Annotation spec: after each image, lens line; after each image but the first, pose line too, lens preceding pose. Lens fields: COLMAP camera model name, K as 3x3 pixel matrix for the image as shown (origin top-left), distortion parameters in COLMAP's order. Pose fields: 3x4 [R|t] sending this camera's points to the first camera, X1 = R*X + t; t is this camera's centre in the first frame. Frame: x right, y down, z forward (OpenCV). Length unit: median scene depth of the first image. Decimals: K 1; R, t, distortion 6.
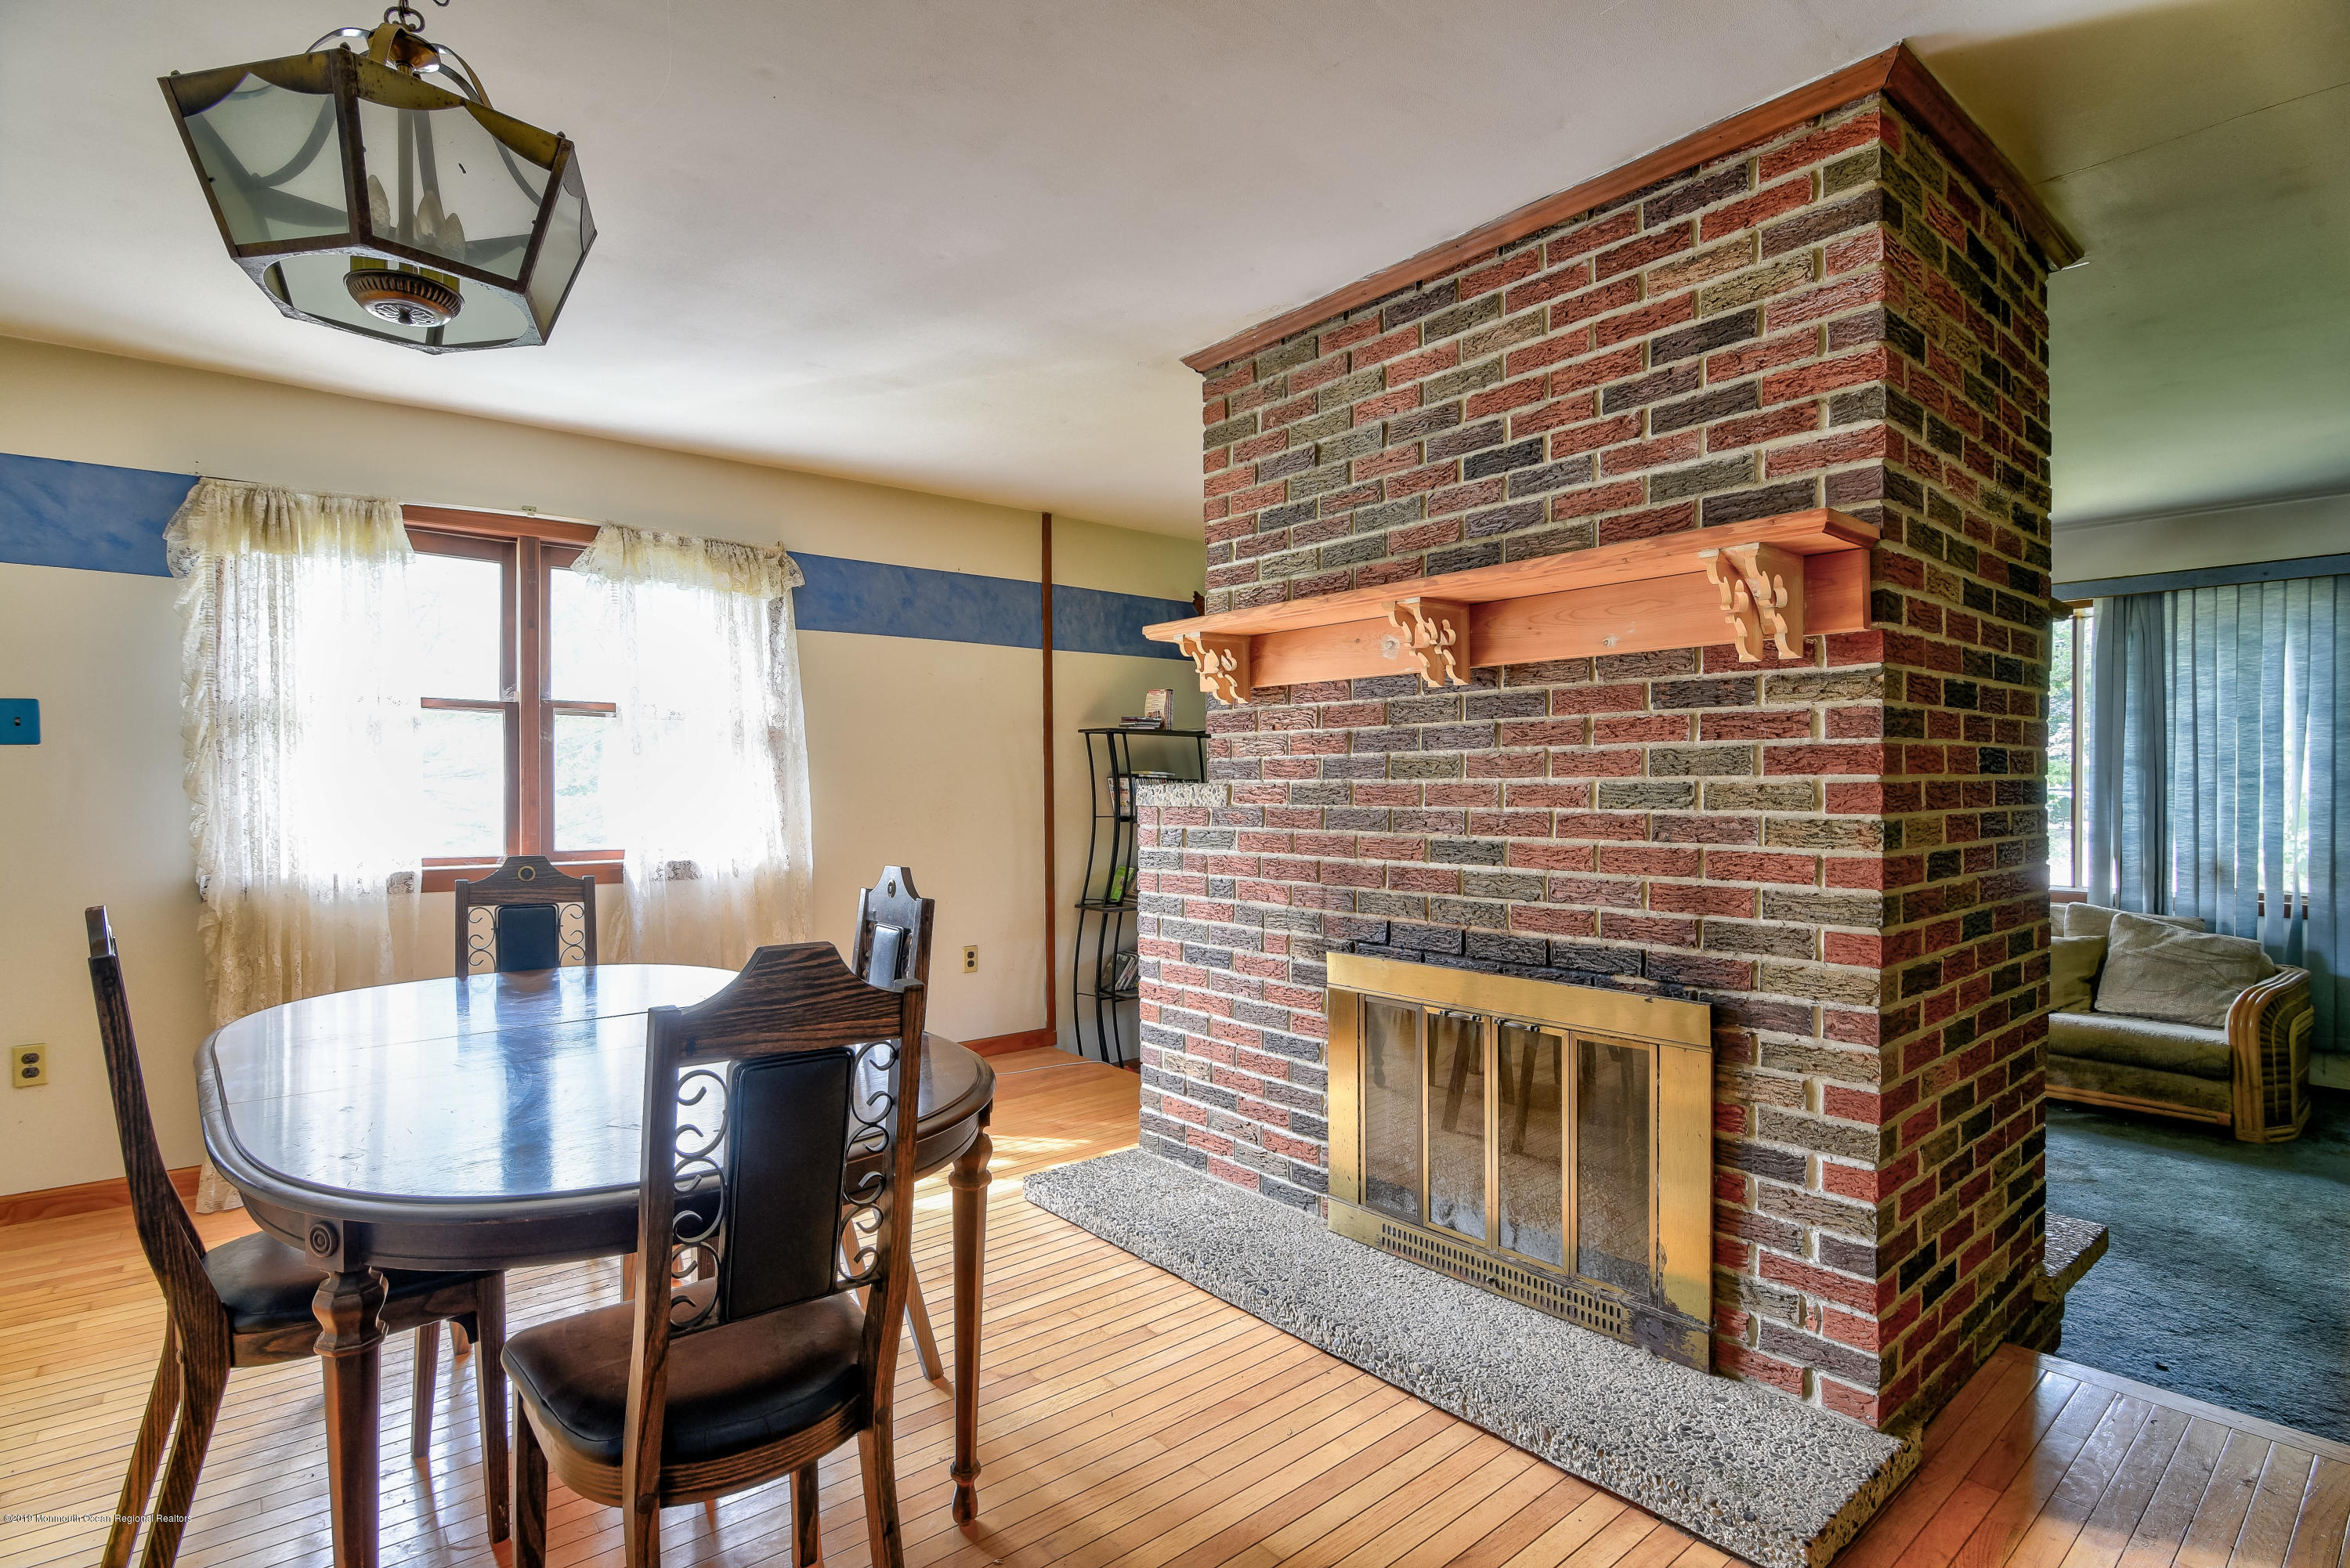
lens RADIAL K [[1155.4, 0, 1175.5], [0, 1155.4, 779.9], [0, 0, 1]] dist [-0.016549, -0.000508]
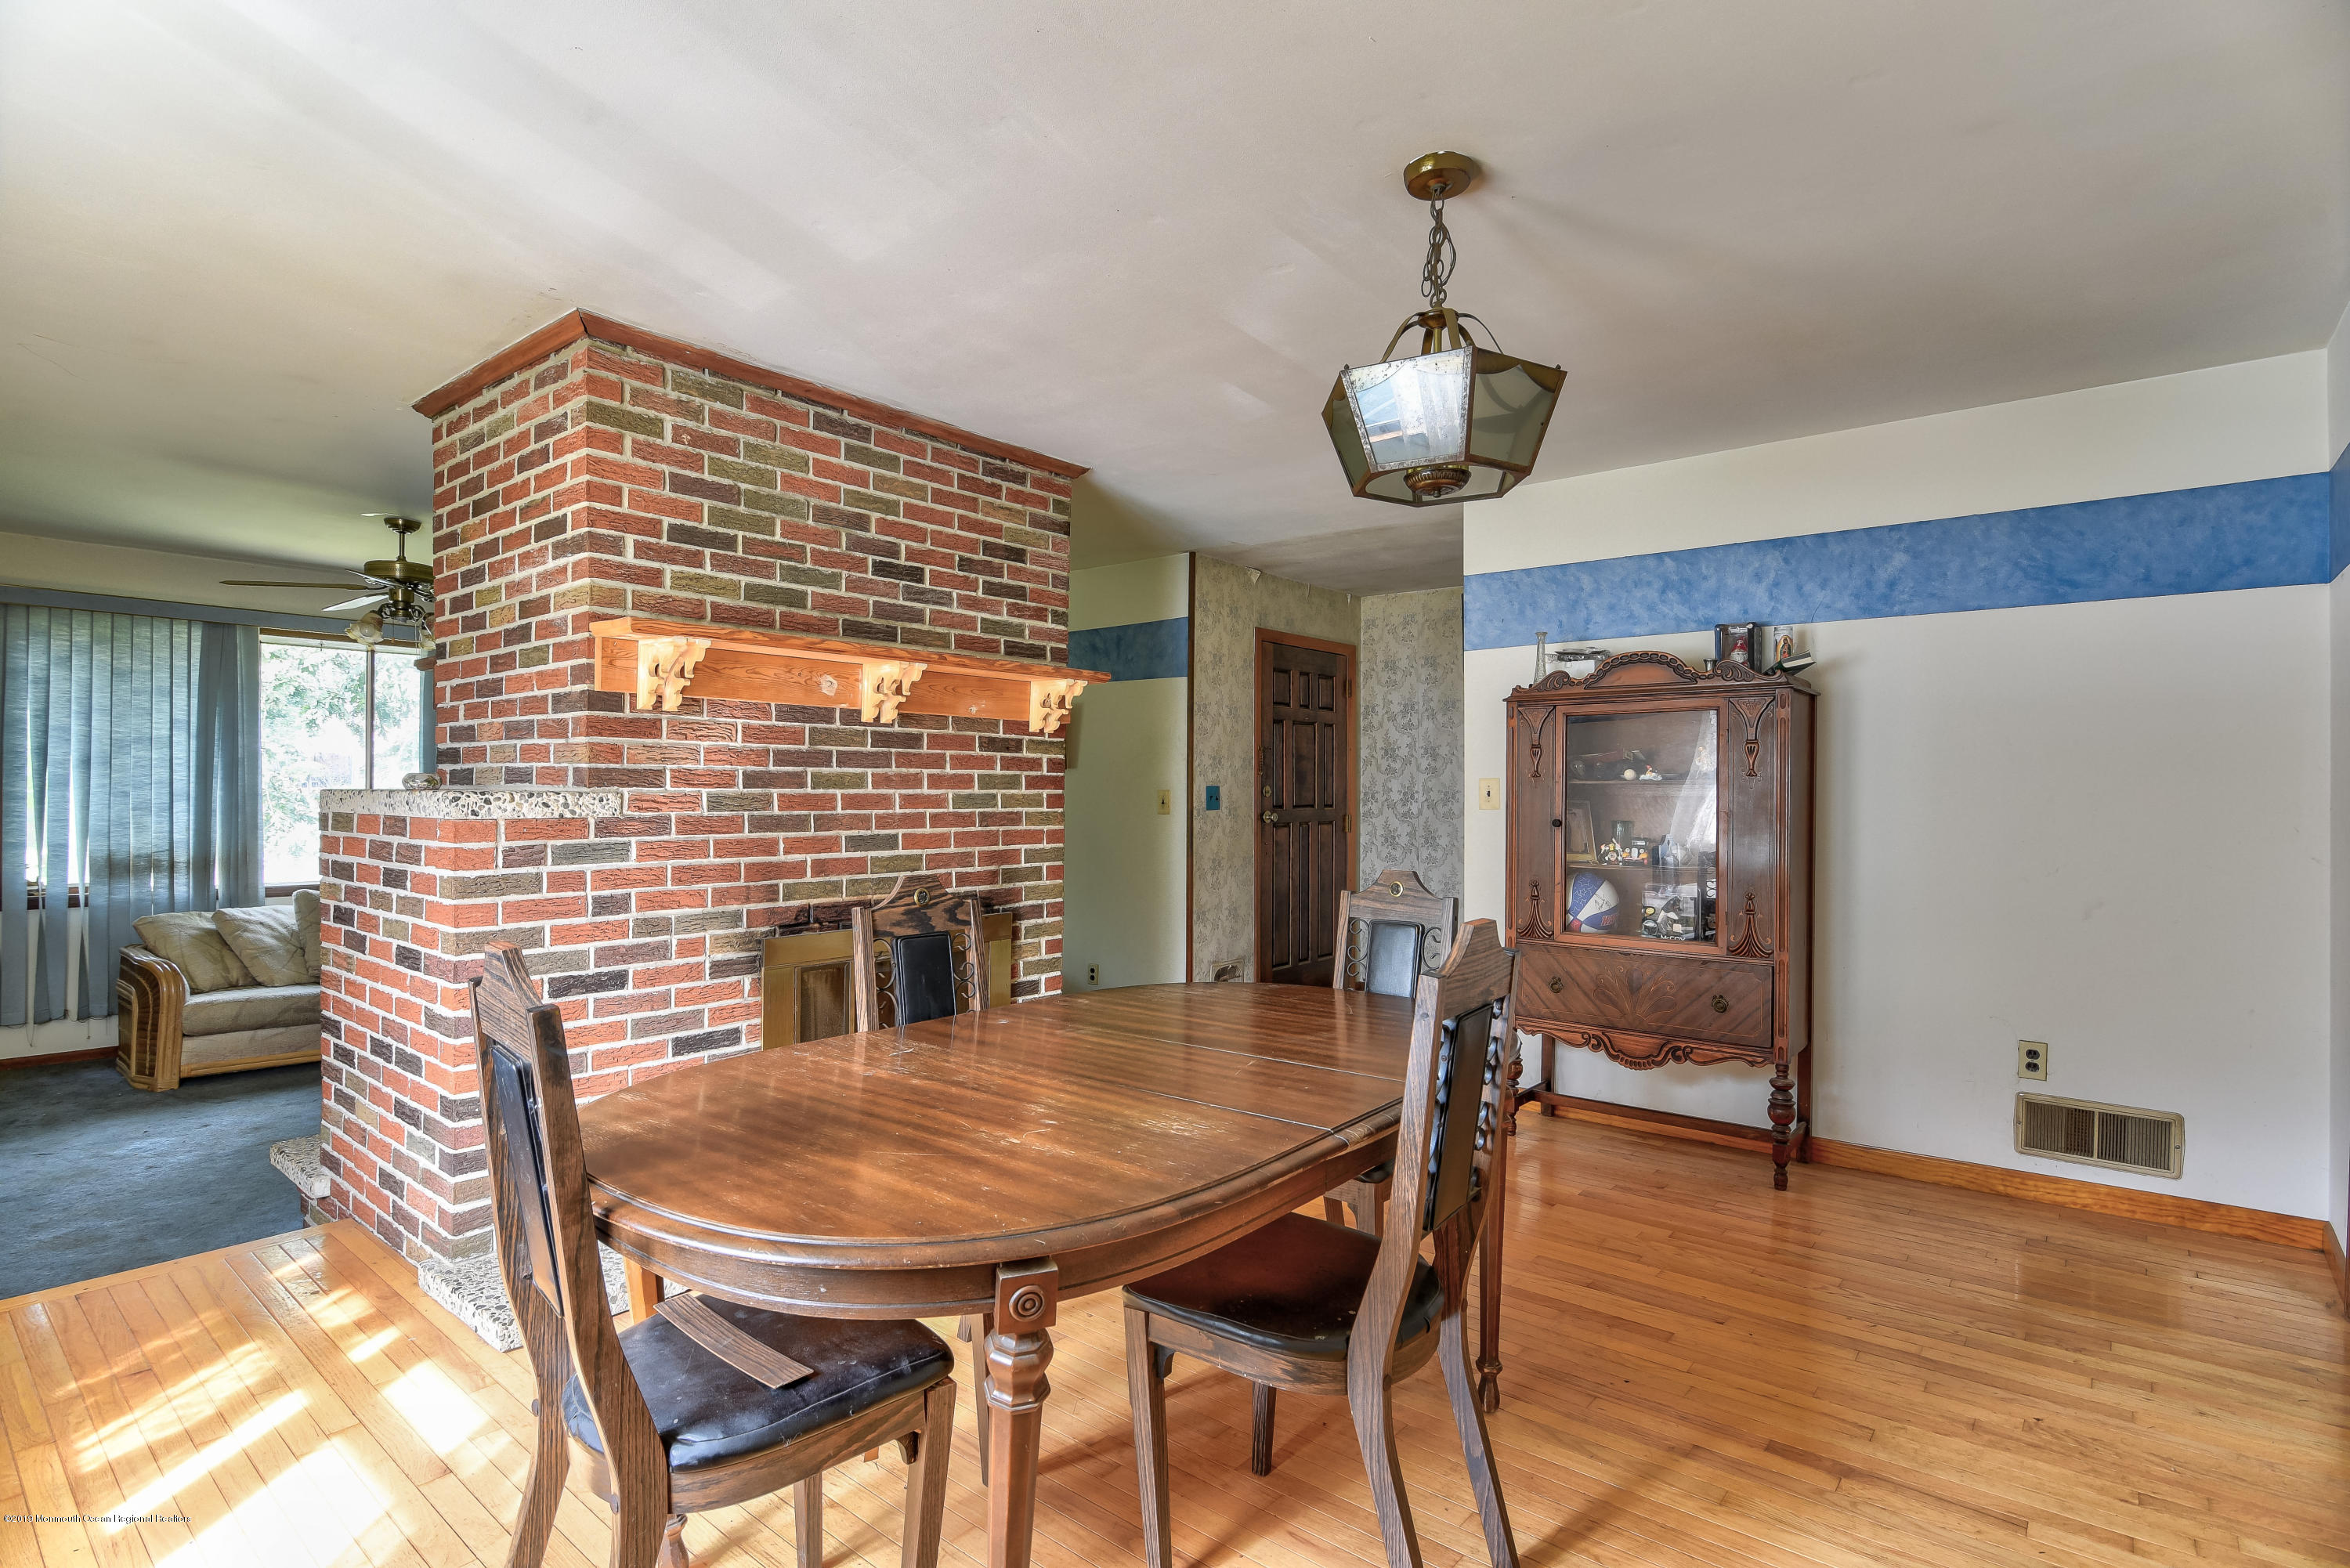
lens RADIAL K [[1155.4, 0, 1175.8], [0, 1155.4, 794.4], [0, 0, 1]] dist [-0.016549, -0.000508]
pose [[-0.186815, 0.008238, 0.982361, -1.010288], [0.000074, 0.999965, -0.008371, 0.013841], [-0.982395, -0.001491, -0.186809, 0.771152]]
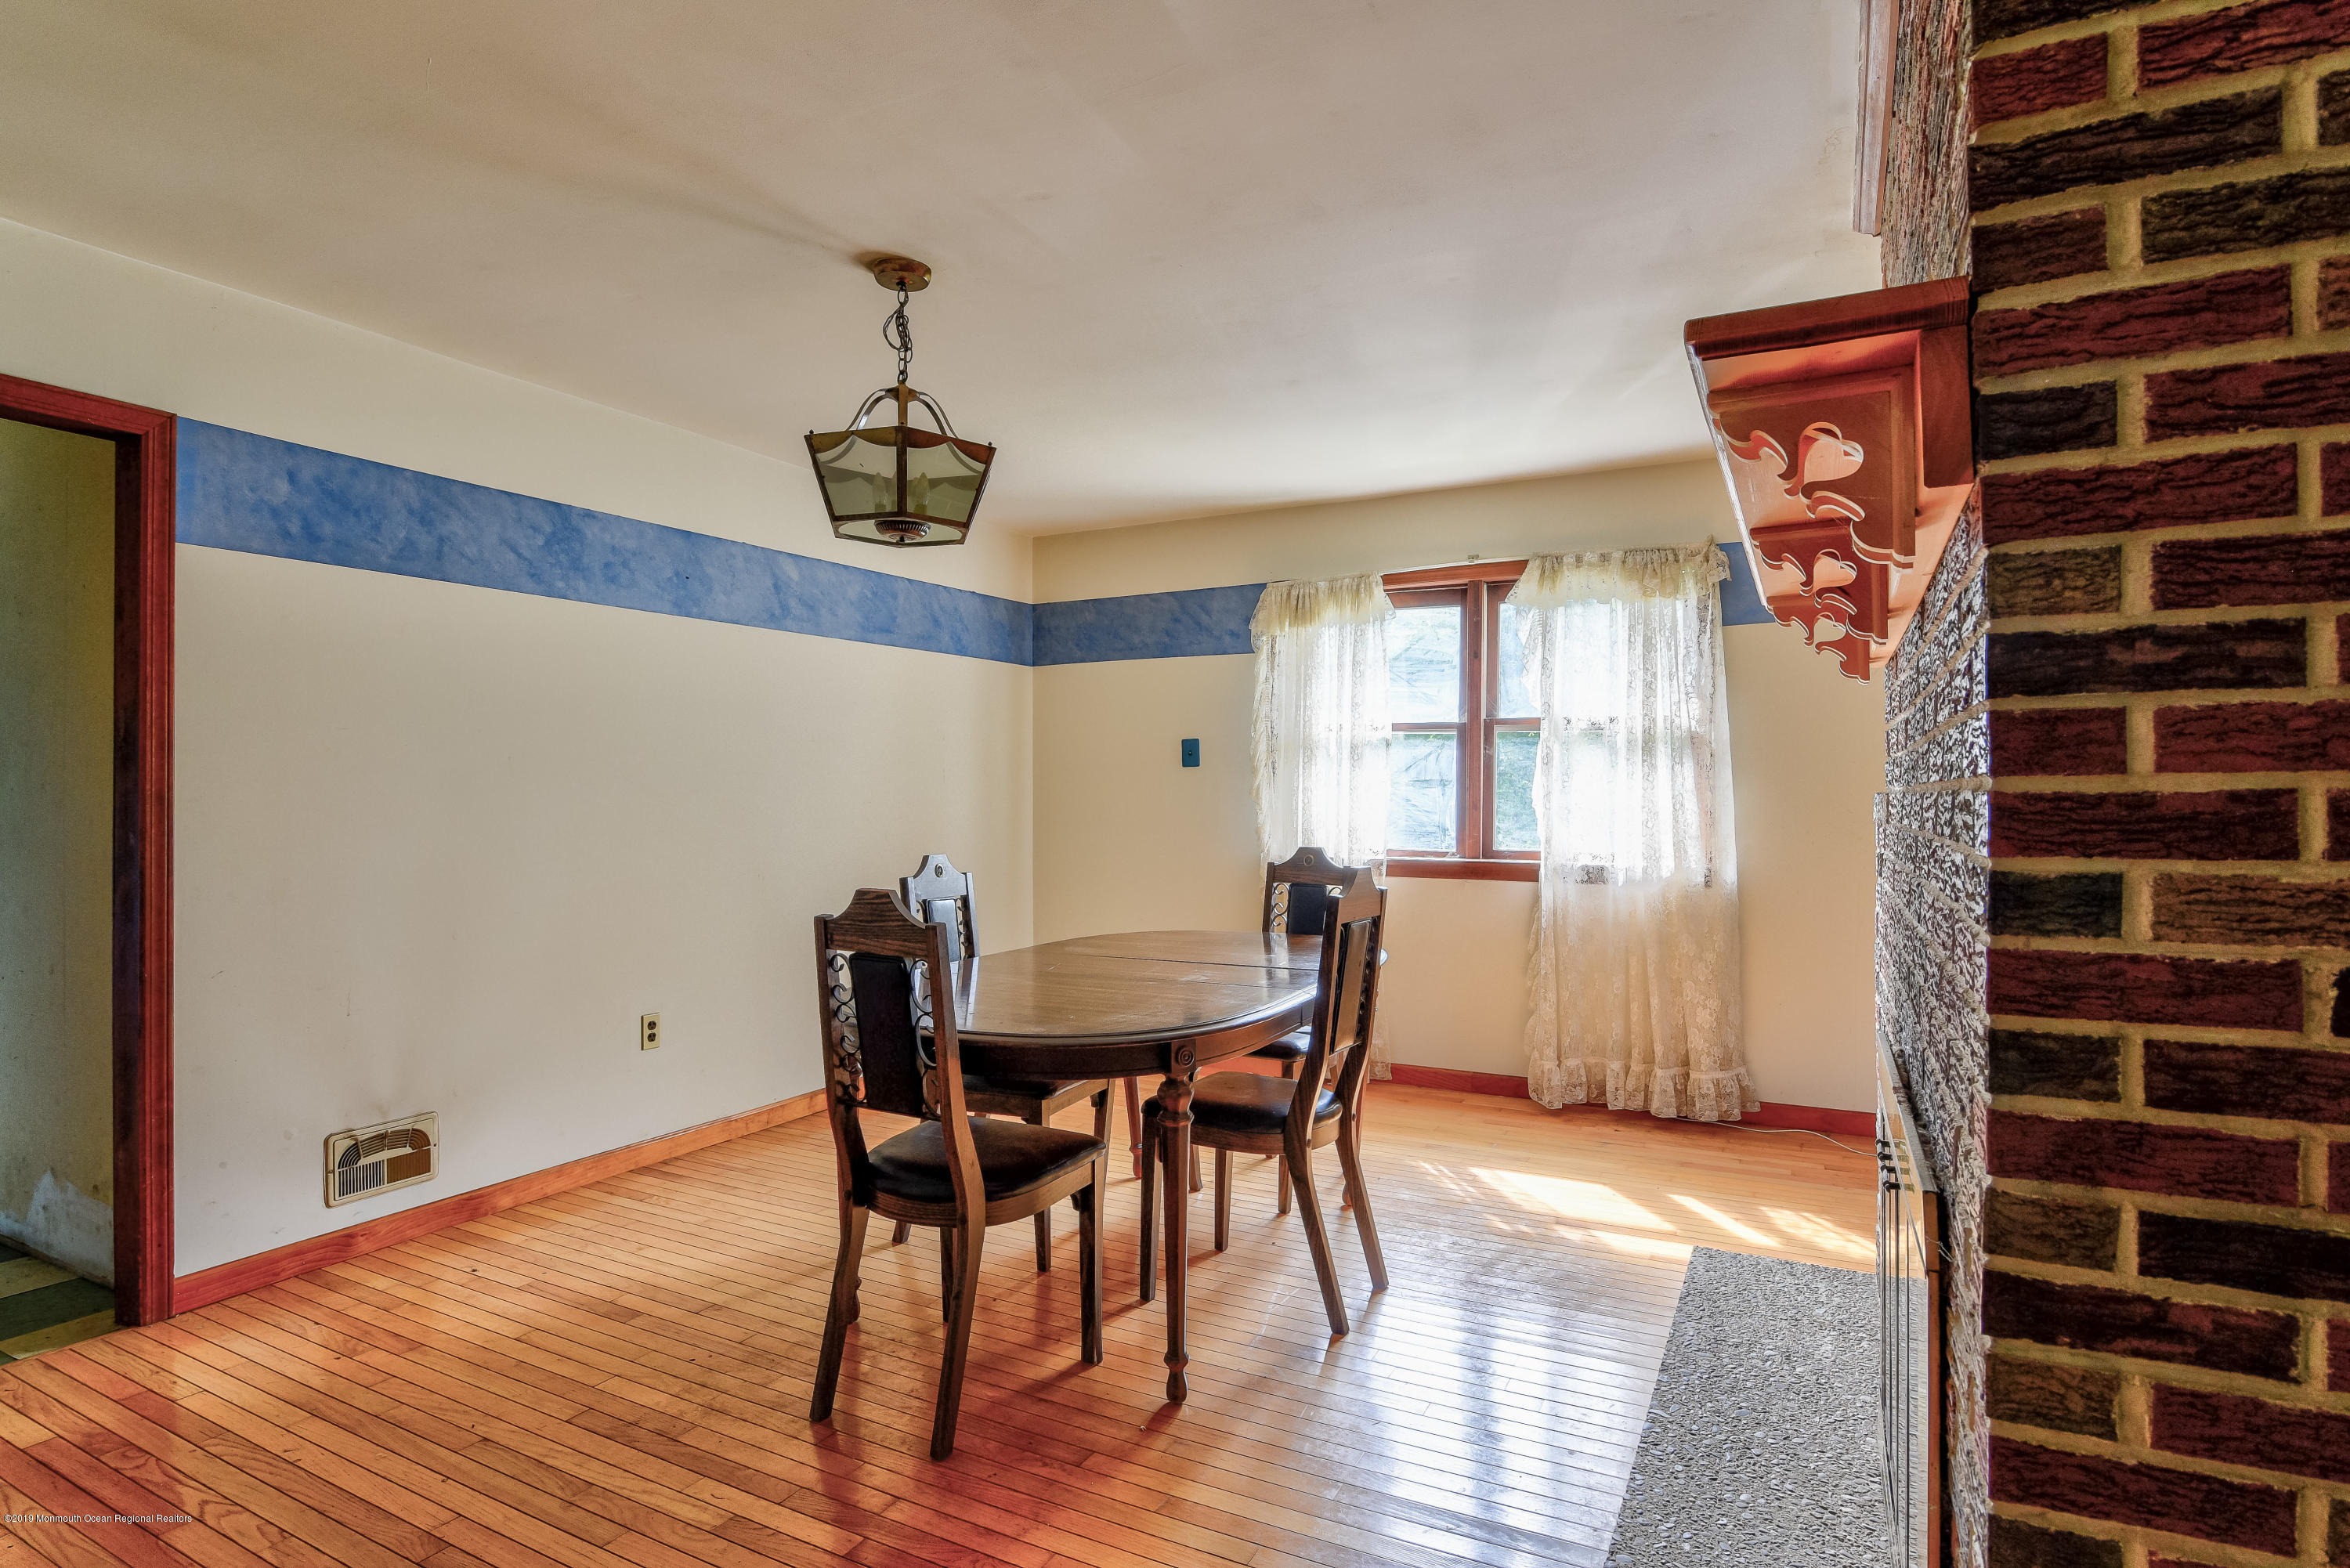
lens RADIAL K [[1256.5, 0, 1189.4], [0, 1256.5, 781.0], [0, 0, 1]] dist [0.000213, 0.000257]
pose [[0.354241, -0.001068, -0.935153, 0.652984], [-0.002318, 0.999995, -0.002020, -0.004216], [0.935151, 0.002883, 0.354237, 0.333969]]
